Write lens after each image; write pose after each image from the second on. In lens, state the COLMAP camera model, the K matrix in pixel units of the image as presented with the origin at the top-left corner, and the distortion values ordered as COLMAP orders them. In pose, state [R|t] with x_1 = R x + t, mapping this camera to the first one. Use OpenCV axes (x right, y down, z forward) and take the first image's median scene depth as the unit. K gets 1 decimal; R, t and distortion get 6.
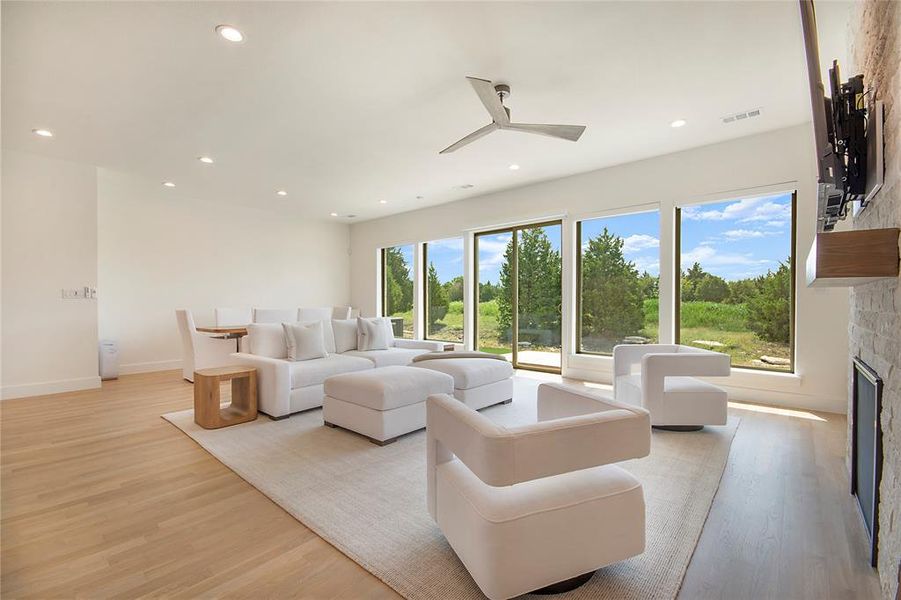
lens RADIAL K [[399.3, 0, 451.5], [0, 399.3, 305.1], [0, 0, 1]] dist [-0.006873, -0.003306]
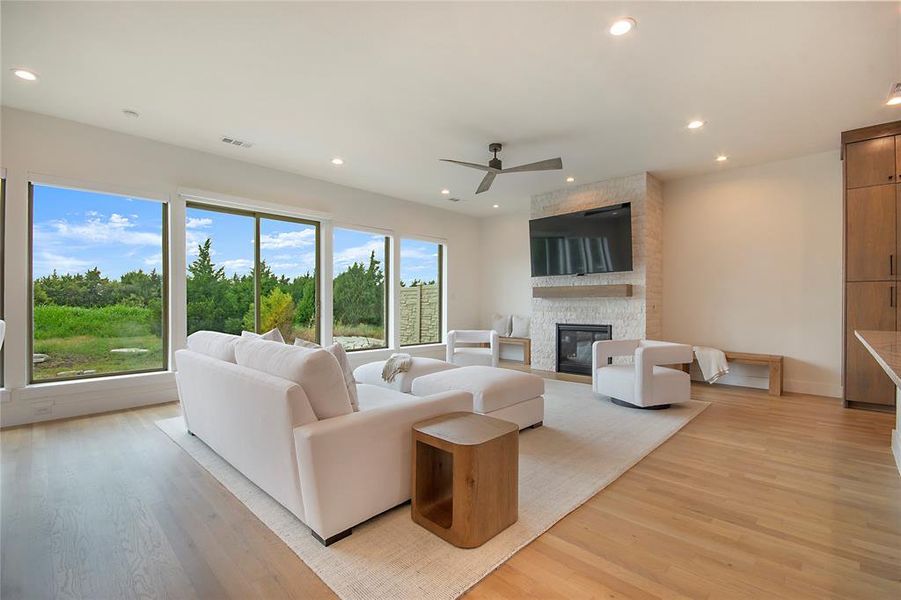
lens RADIAL K [[399.3, 0, 453.4], [0, 399.3, 300.6], [0, 0, 1]] dist [-0.006873, -0.003306]
pose [[0.046722, 0.011938, 0.998837, -0.501468], [0.010868, 0.999863, -0.012458, -0.000762], [-0.998849, 0.011438, 0.046586, 0.441903]]
